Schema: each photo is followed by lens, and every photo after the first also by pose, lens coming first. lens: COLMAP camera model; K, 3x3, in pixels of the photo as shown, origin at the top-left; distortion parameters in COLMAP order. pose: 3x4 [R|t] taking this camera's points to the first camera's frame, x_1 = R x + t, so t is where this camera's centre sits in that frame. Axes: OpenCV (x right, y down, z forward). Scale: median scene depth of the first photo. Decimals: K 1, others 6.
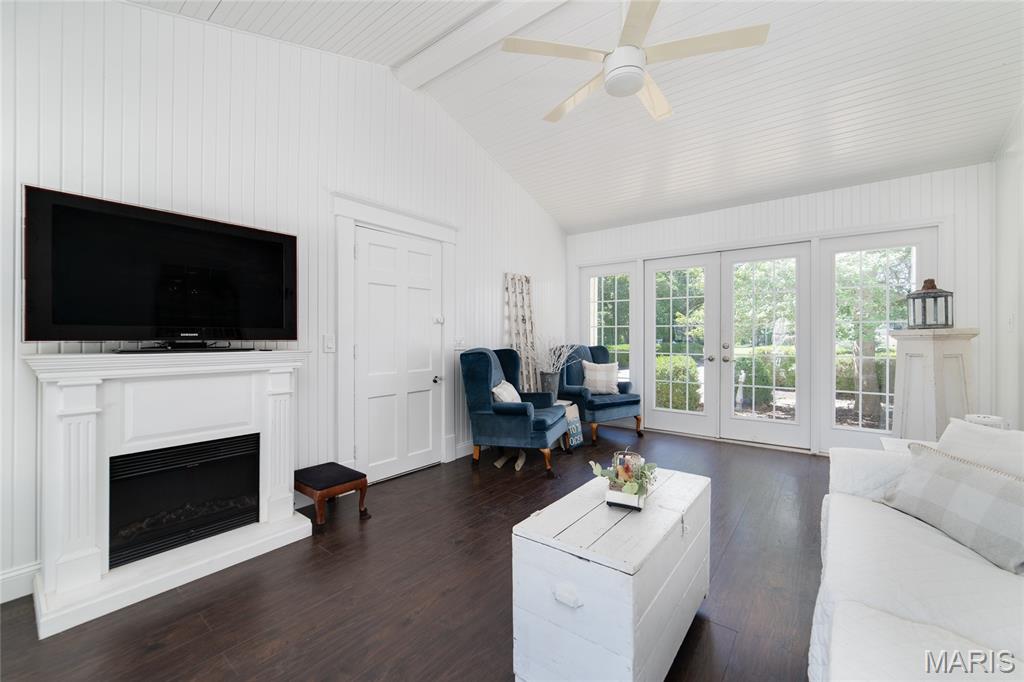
lens RADIAL K [[404.2, 0, 514.4], [0, 404.2, 339.8], [0, 0, 1]] dist [-0.015455, 0.003765]
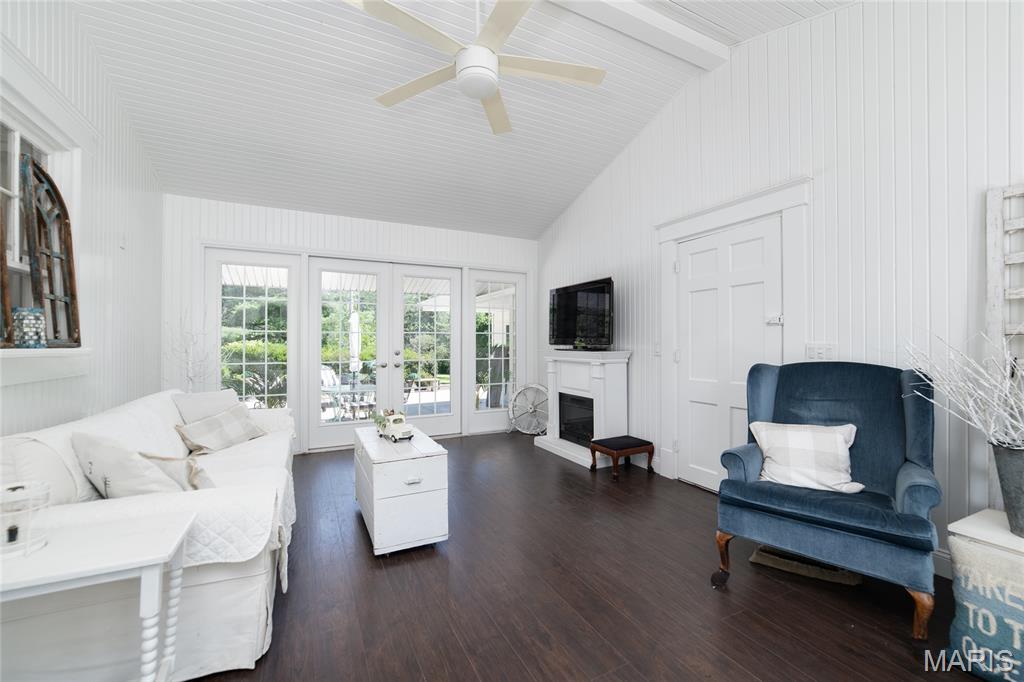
lens RADIAL K [[404.2, 0, 511.0], [0, 404.2, 340.1], [0, 0, 1]] dist [-0.015455, 0.003765]
pose [[-0.411466, 0.003155, -0.911420, 1.122383], [0.005839, 0.999983, 0.000826, -0.026185], [0.911406, -0.004982, -0.411478, 1.420900]]
